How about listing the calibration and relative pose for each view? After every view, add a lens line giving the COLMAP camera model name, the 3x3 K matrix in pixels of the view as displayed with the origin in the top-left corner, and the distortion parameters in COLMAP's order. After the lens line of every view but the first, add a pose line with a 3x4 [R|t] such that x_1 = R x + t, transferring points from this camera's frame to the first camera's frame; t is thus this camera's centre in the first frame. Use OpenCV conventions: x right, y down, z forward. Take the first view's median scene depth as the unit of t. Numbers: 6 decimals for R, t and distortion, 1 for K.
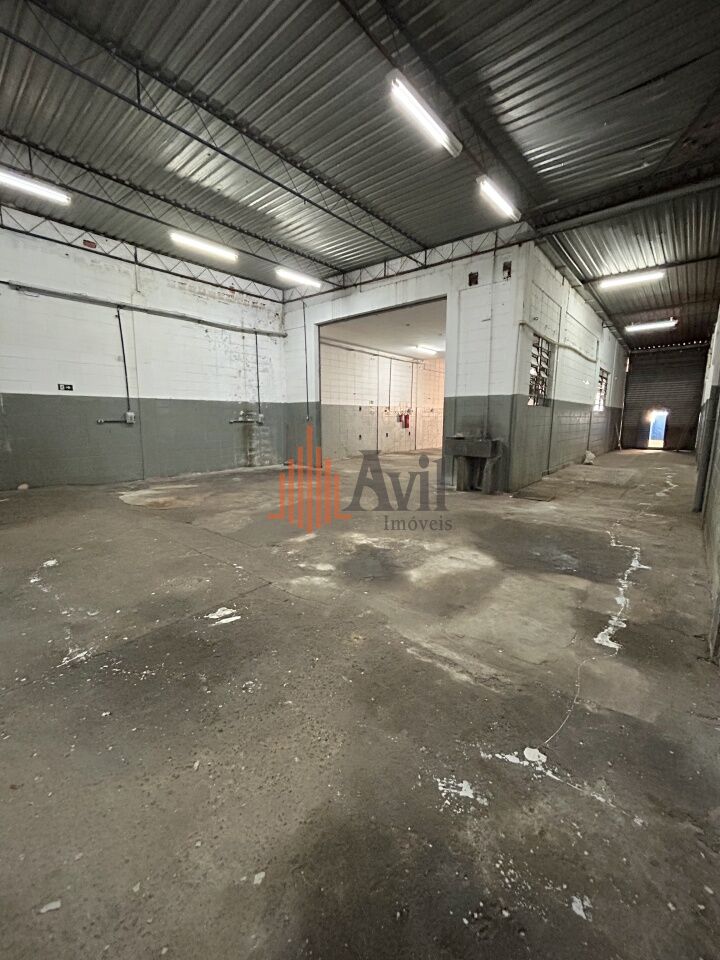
lens RADIAL K [[385.1, 0, 360.0], [0, 385.1, 480.0], [0, 0, 1]] dist [-0.007204, 0.002954]
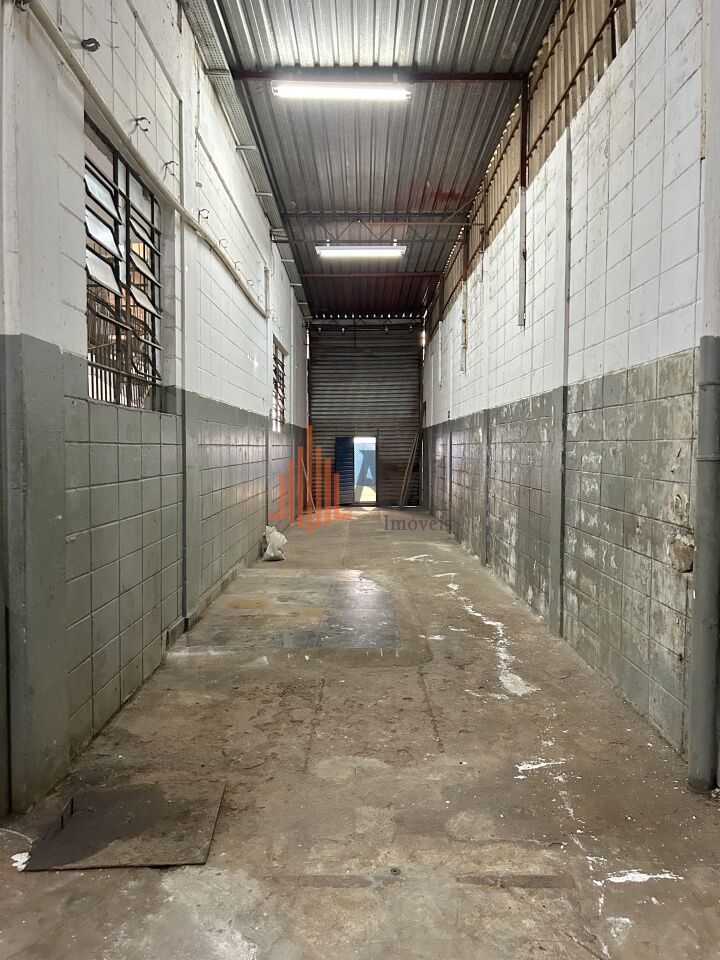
lens RADIAL K [[716.2, 0, 360.0], [0, 716.2, 480.0], [0, 0, 1]] dist [0.043265, -0.062779]
pose [[0.762301, -0.029486, 0.646550, 0.319588], [0.102548, 0.991845, -0.075673, -0.105942], [-0.639047, 0.123988, 0.759109, 0.648445]]
